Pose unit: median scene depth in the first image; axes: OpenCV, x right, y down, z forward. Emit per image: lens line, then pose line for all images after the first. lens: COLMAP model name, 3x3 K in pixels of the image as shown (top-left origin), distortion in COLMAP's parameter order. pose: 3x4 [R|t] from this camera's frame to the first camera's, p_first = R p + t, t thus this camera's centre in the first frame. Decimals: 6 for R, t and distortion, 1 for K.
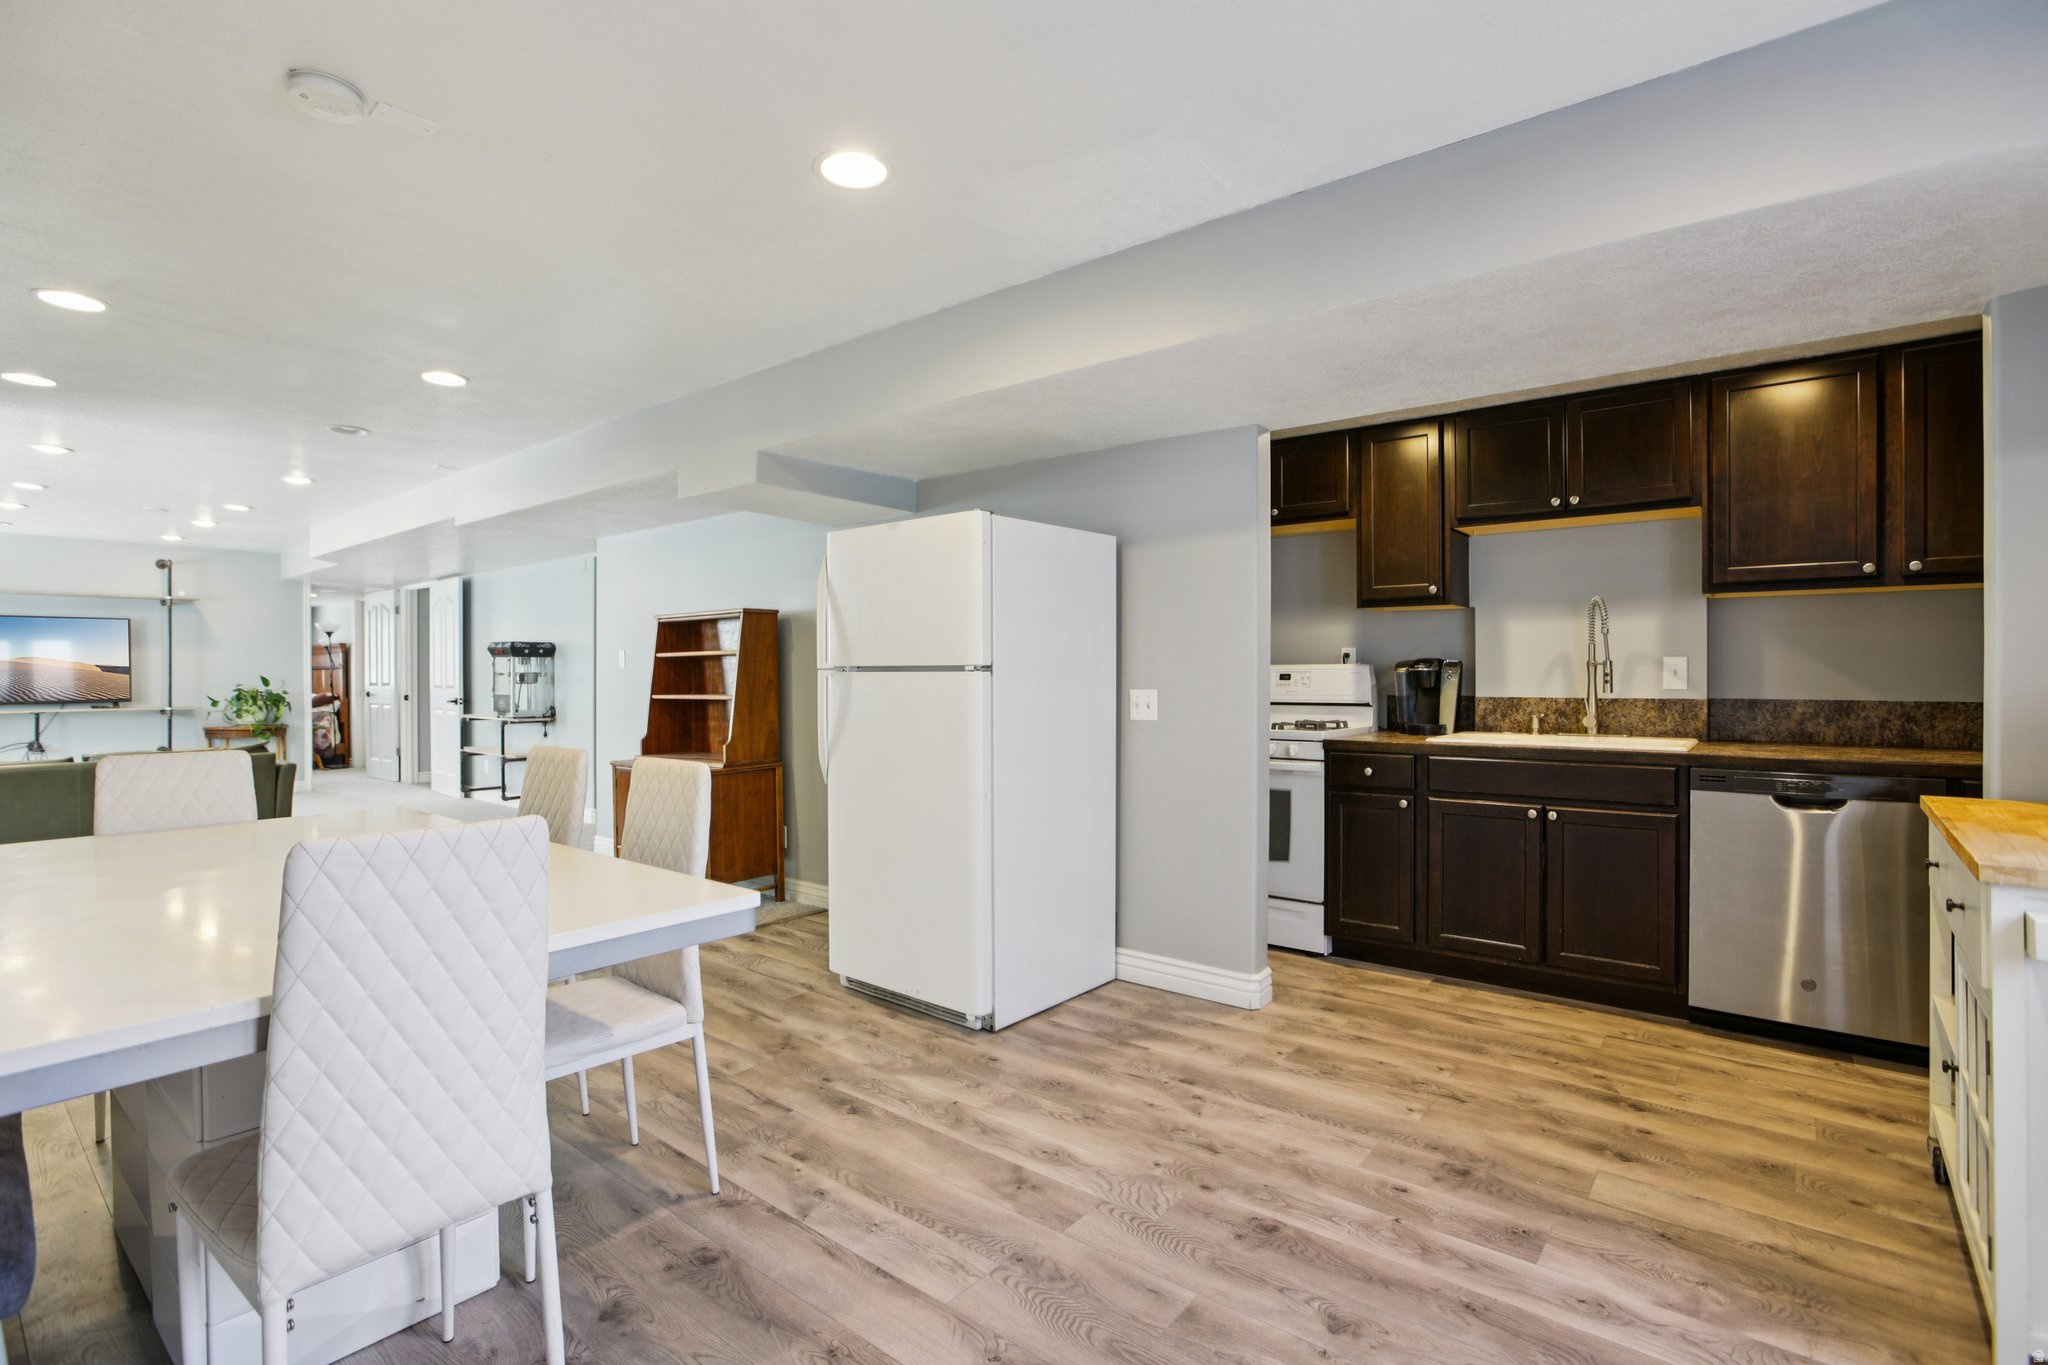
lens RADIAL K [[978.2, 0, 1012.0], [0, 978.2, 680.9], [0, 0, 1]] dist [-0.031480, 0.009275]
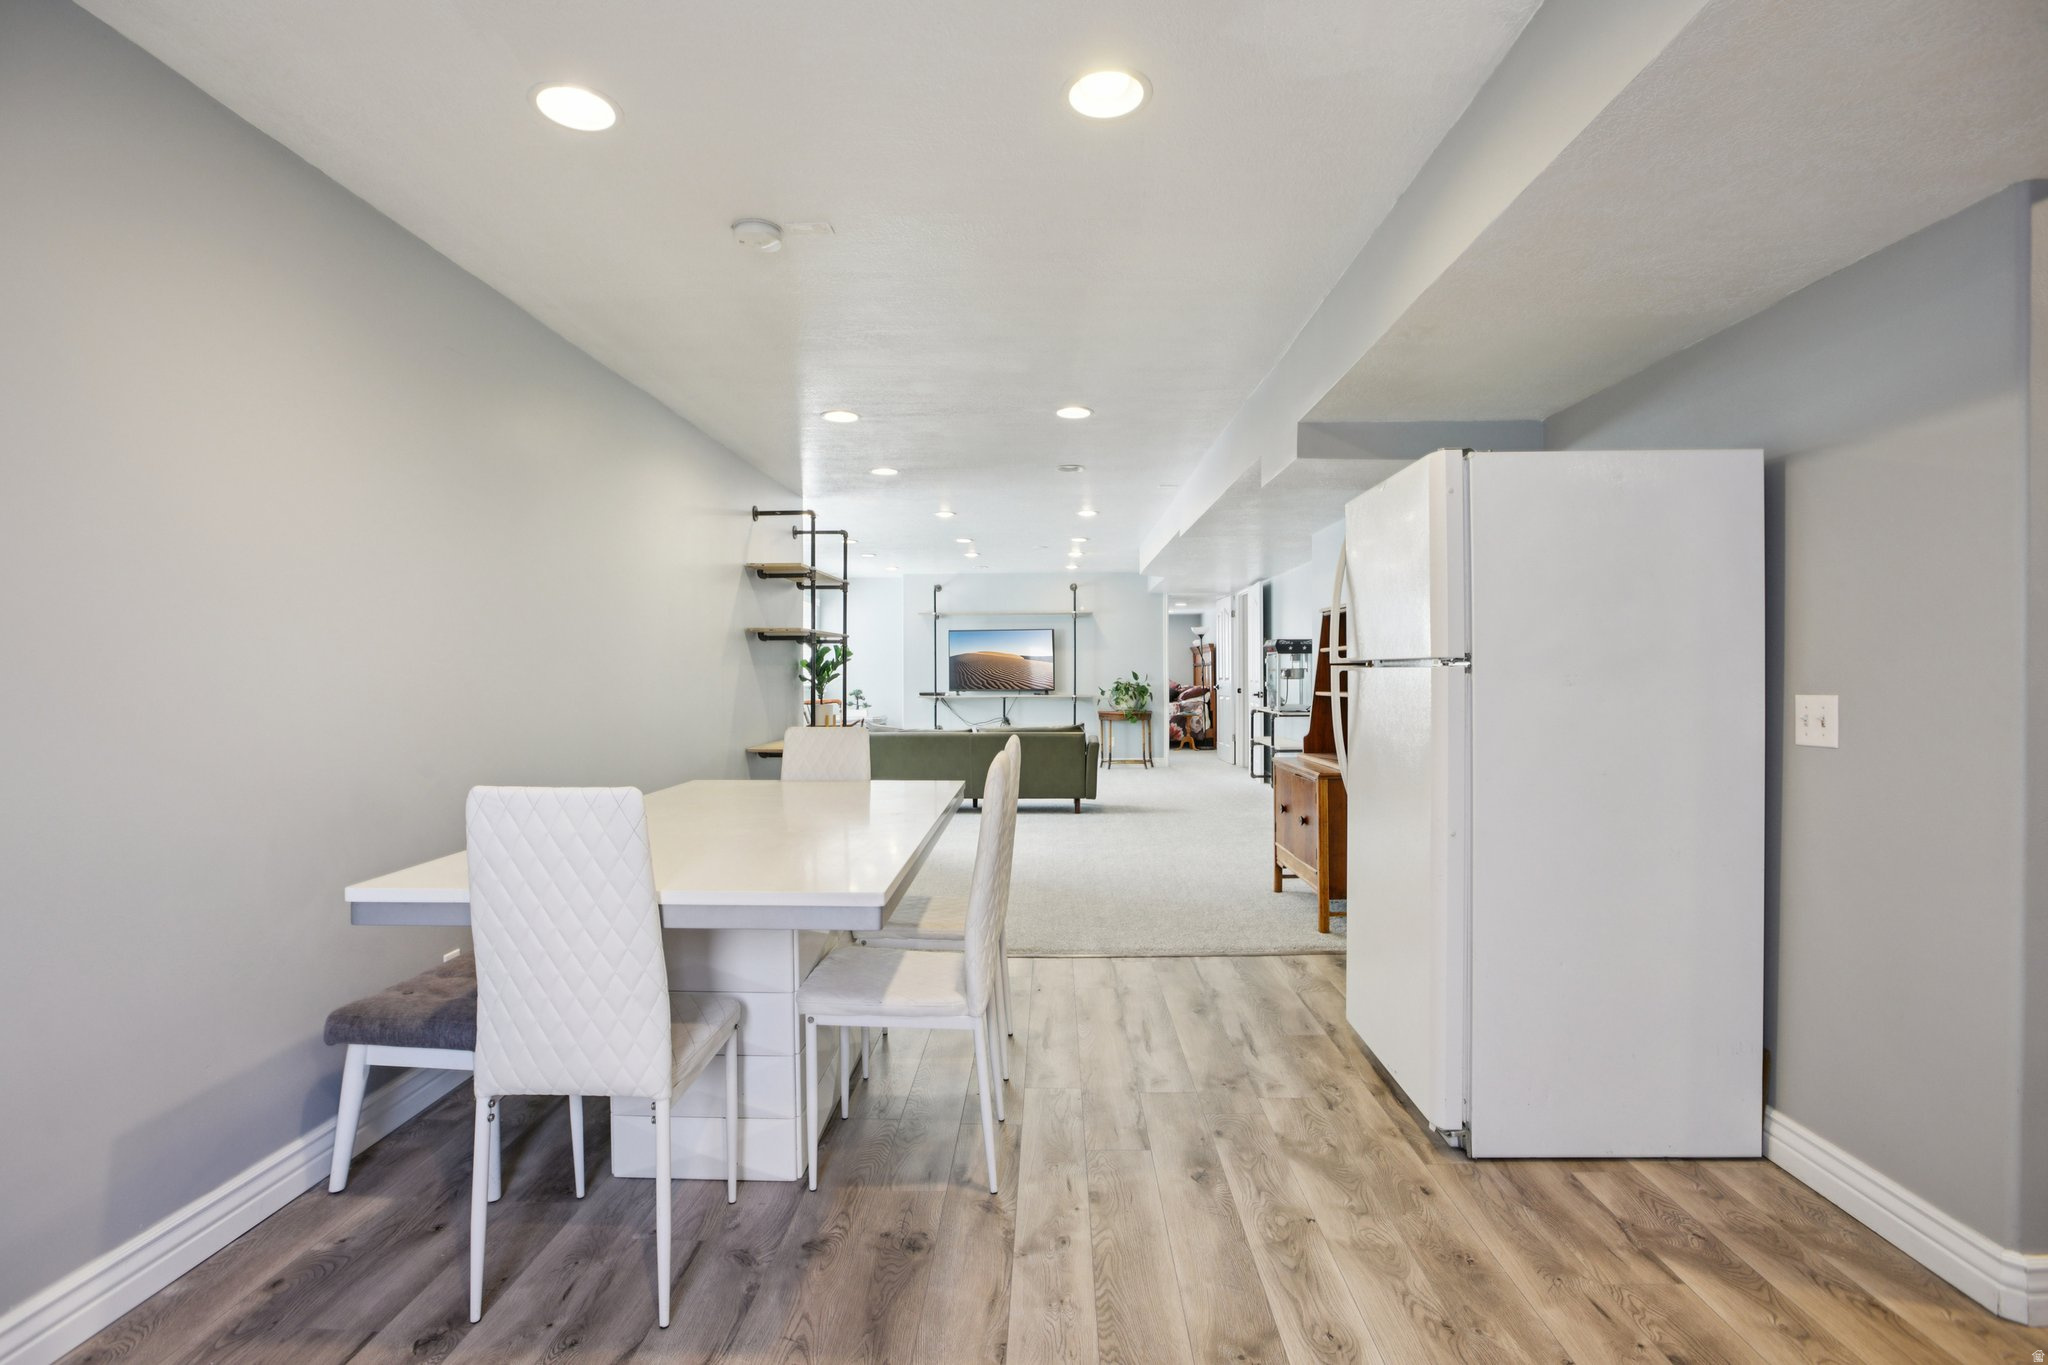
lens RADIAL K [[970.4, 0, 1013.1], [0, 970.4, 679.6], [0, 0, 1]] dist [-0.063094, 0.026824]
pose [[0.605185, 0.007128, -0.796053, 0.150020], [-0.005164, 0.999974, 0.005028, -0.000415], [0.796068, 0.001068, 0.605206, 0.132343]]
